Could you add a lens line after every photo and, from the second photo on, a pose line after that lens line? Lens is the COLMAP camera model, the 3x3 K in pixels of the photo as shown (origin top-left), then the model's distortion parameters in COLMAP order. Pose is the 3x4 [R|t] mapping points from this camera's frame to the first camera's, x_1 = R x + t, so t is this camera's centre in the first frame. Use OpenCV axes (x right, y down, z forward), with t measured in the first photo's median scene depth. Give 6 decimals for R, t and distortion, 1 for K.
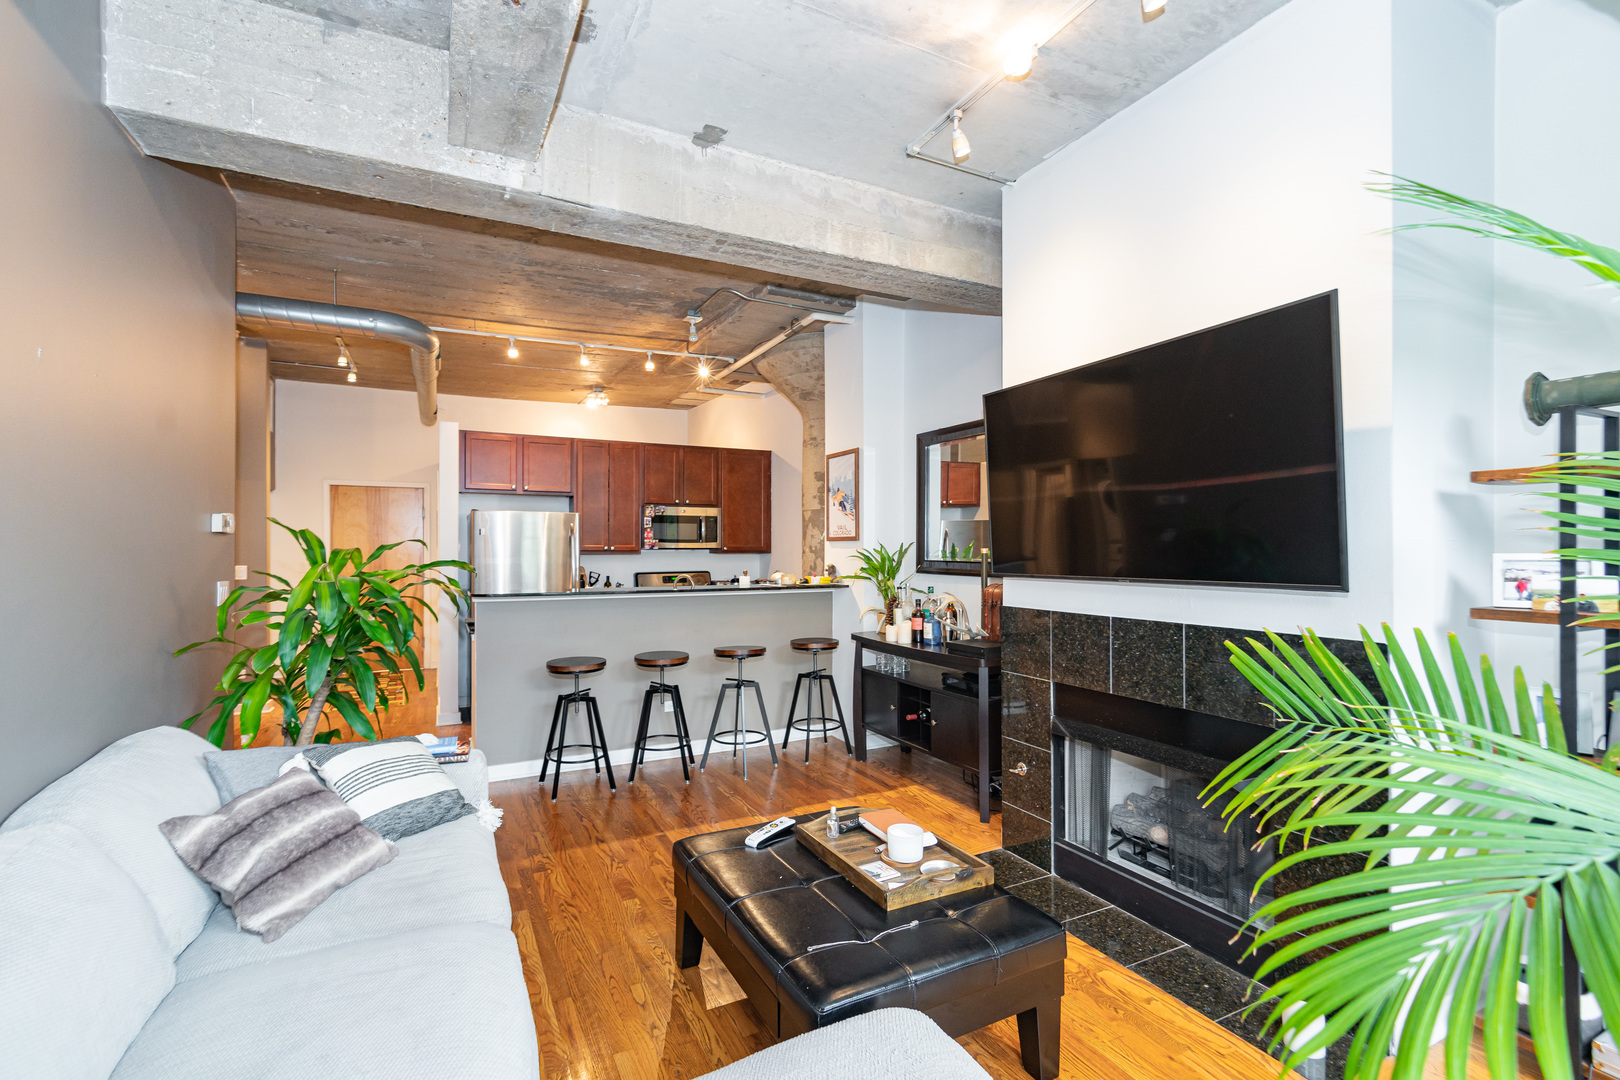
lens RADIAL K [[728.7, 0, 862.0], [0, 728.7, 548.4], [0, 0, 1]] dist [0.015746, -0.000082]
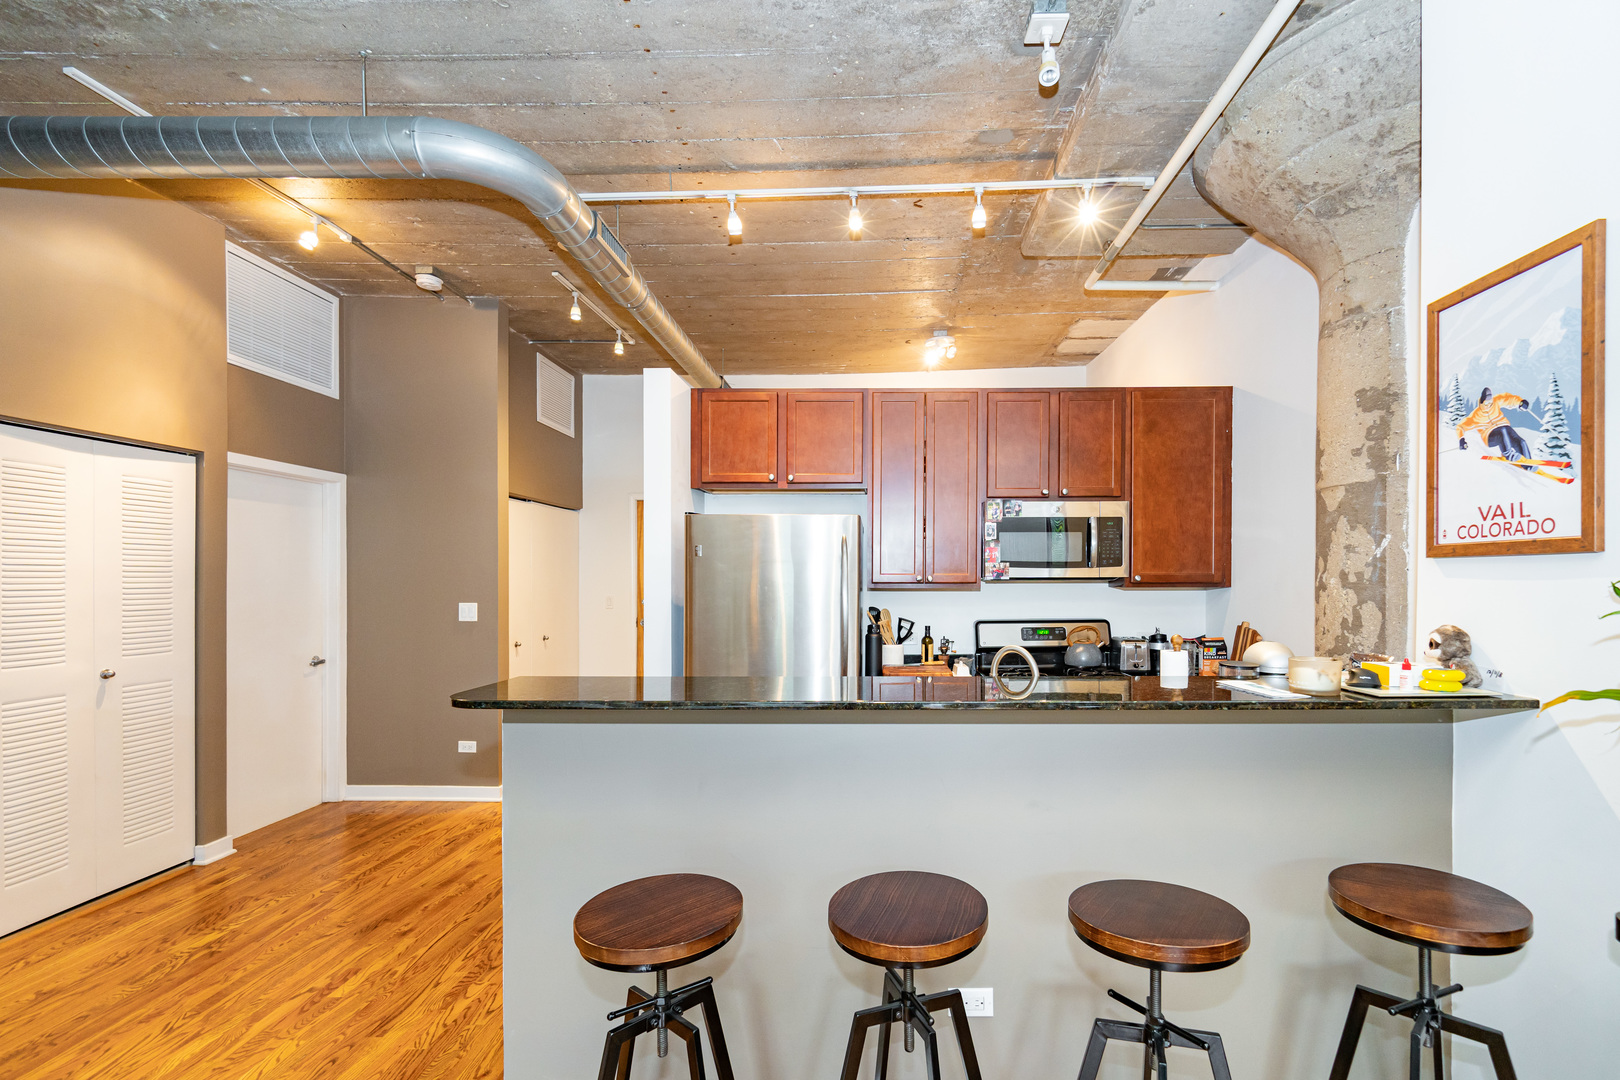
lens RADIAL K [[753.2, 0, 896.2], [0, 753.2, 589.0], [0, 0, 1]] dist [0.001150, 0.000215]
pose [[0.868410, 0.006052, -0.495810, -0.085402], [0.001910, 0.999877, 0.015551, -0.001156], [0.495843, -0.014452, 0.868292, 0.543032]]
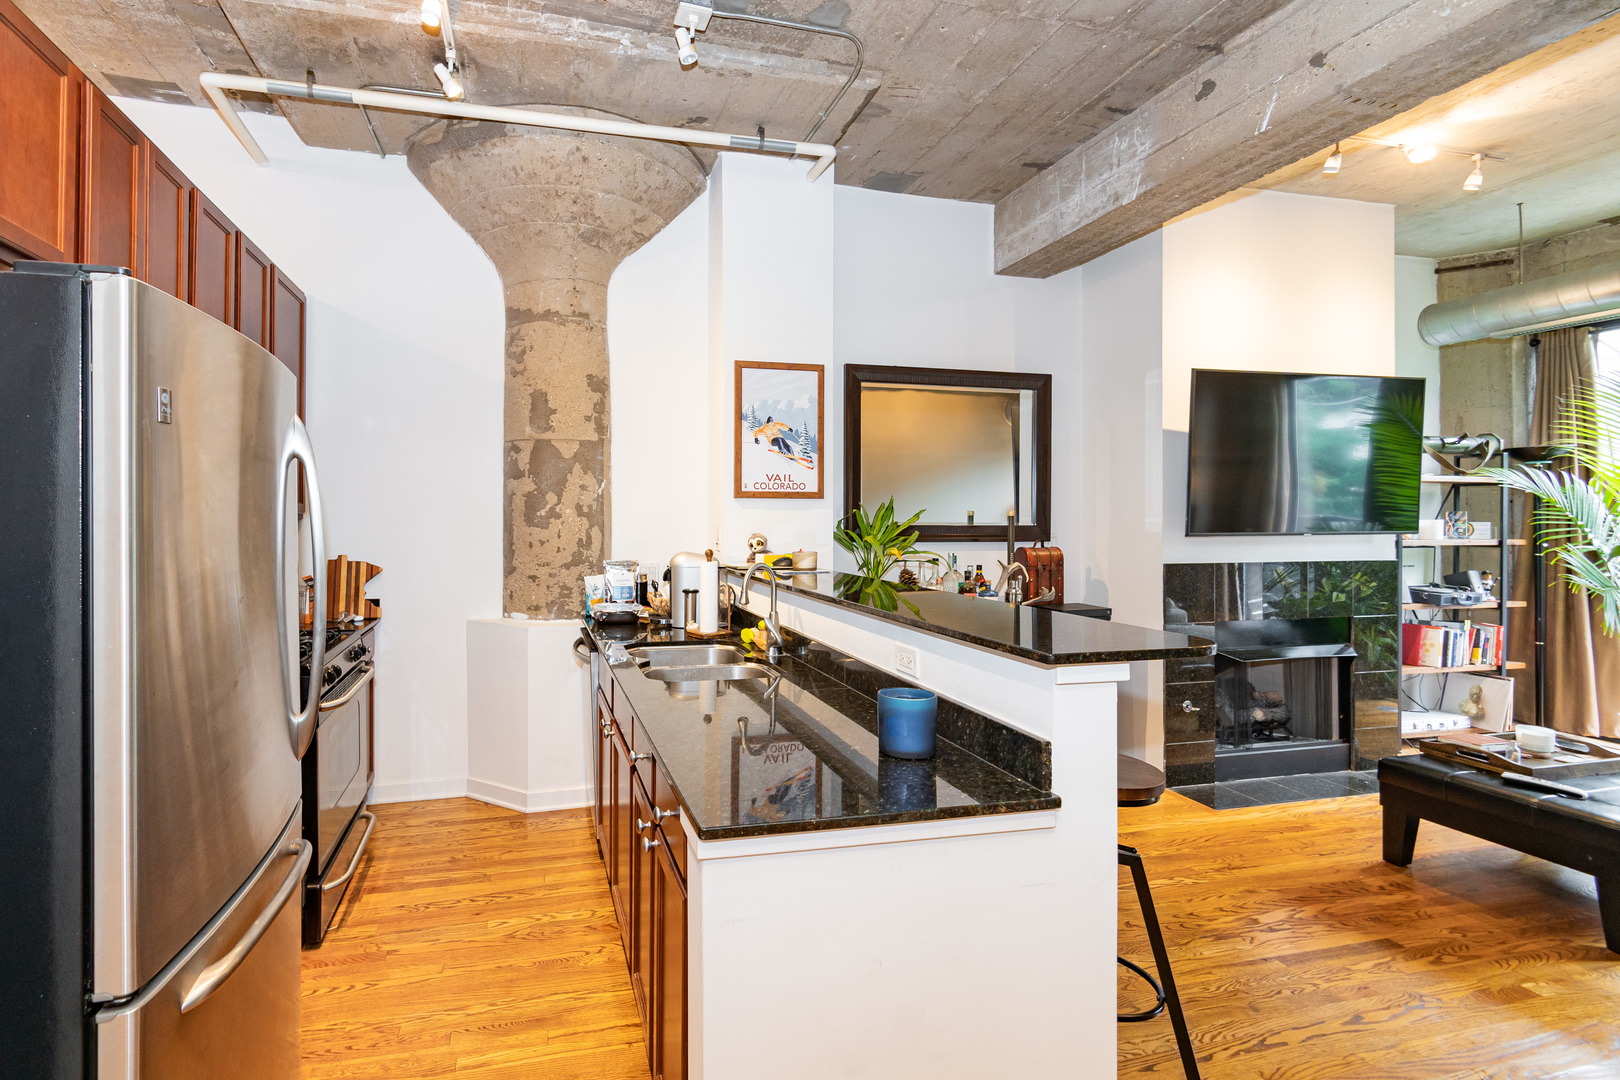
lens RADIAL K [[782.4, 0, 681.9], [0, 782.4, 518.1], [0, 0, 1]] dist [-0.001124, -0.000233]
pose [[0.288332, -0.002673, 0.957527, -0.672224], [-0.002858, 0.999989, 0.003652, 0.004740], [-0.957526, -0.003790, 0.288321, 0.810164]]
